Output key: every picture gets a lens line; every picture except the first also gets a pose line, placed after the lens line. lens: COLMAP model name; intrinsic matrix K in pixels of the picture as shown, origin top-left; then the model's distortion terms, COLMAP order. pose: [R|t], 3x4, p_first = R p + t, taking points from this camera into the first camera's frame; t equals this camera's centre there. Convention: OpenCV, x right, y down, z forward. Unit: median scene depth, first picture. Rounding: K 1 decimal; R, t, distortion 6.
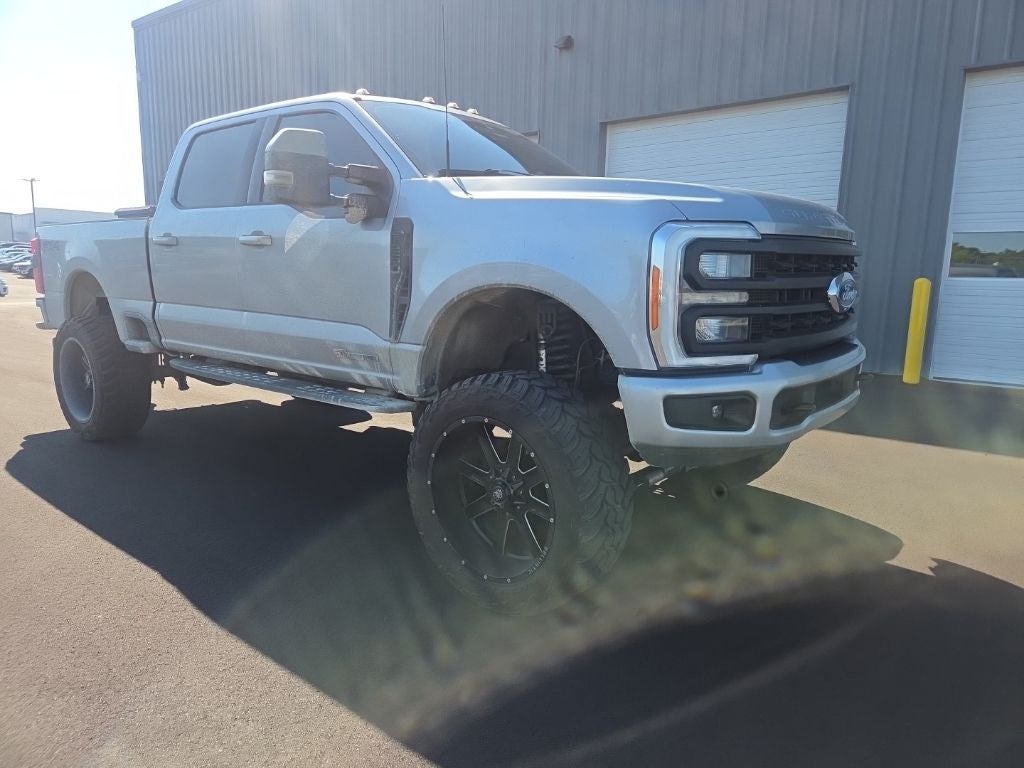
lens RADIAL K [[685.7, 0, 515.3], [0, 685.7, 380.5], [0, 0, 1]] dist [0.073817, -0.057971]
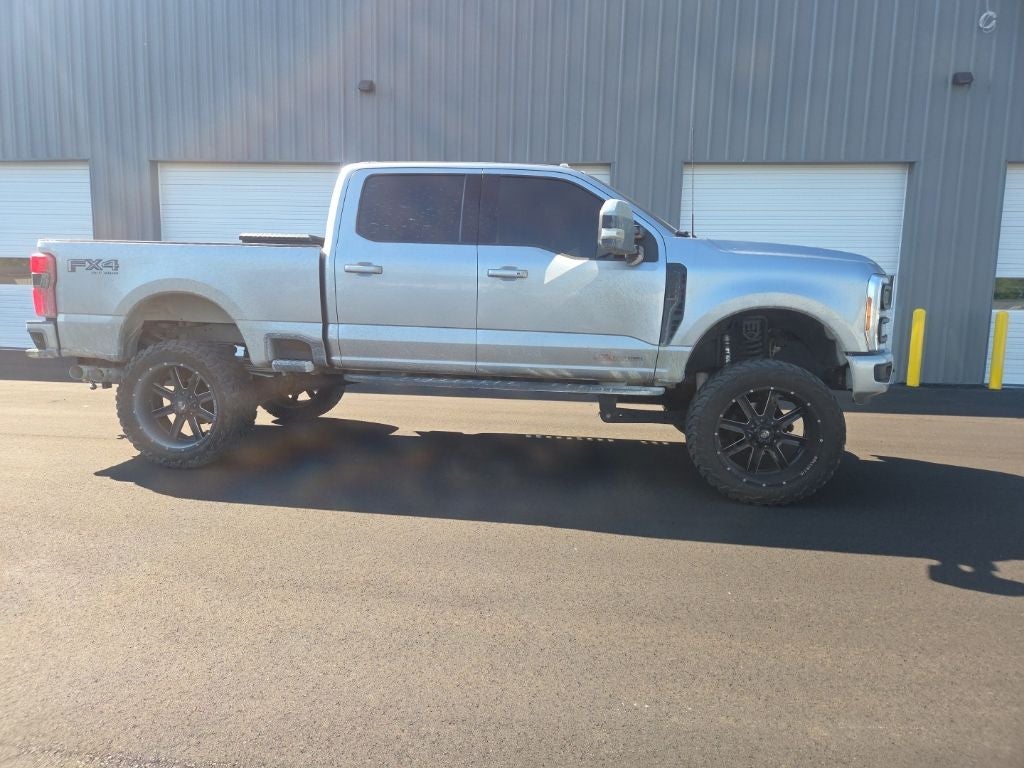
lens RADIAL K [[679.0, 0, 506.7], [0, 679.0, 384.7], [0, 0, 1]] dist [0.075432, -0.068366]
pose [[0.854769, -0.057748, 0.515786, -1.214645], [0.070055, 0.997533, -0.004412, 0.009874], [-0.514259, 0.039905, 0.856706, -0.078610]]
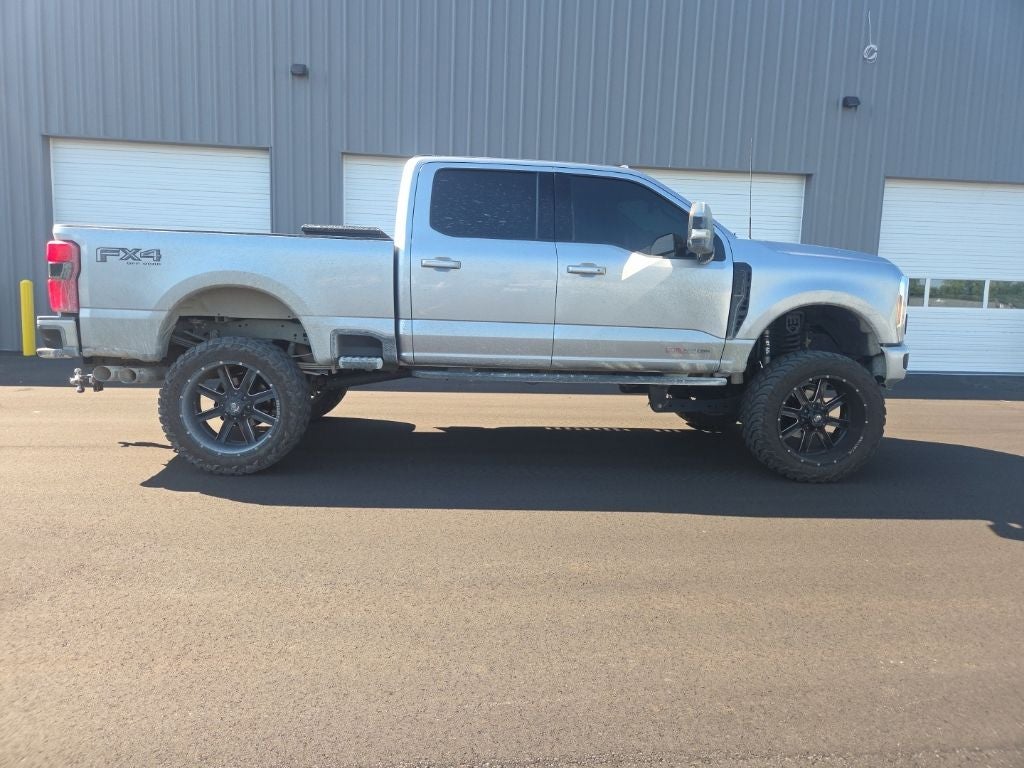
lens RADIAL K [[682.1, 0, 512.6], [0, 682.1, 369.4], [0, 0, 1]] dist [0.066359, -0.054470]
pose [[0.728194, -0.064332, 0.682345, -1.615789], [0.088524, 0.996074, -0.000561, -0.029621], [-0.679630, 0.060812, 0.731030, 0.182303]]
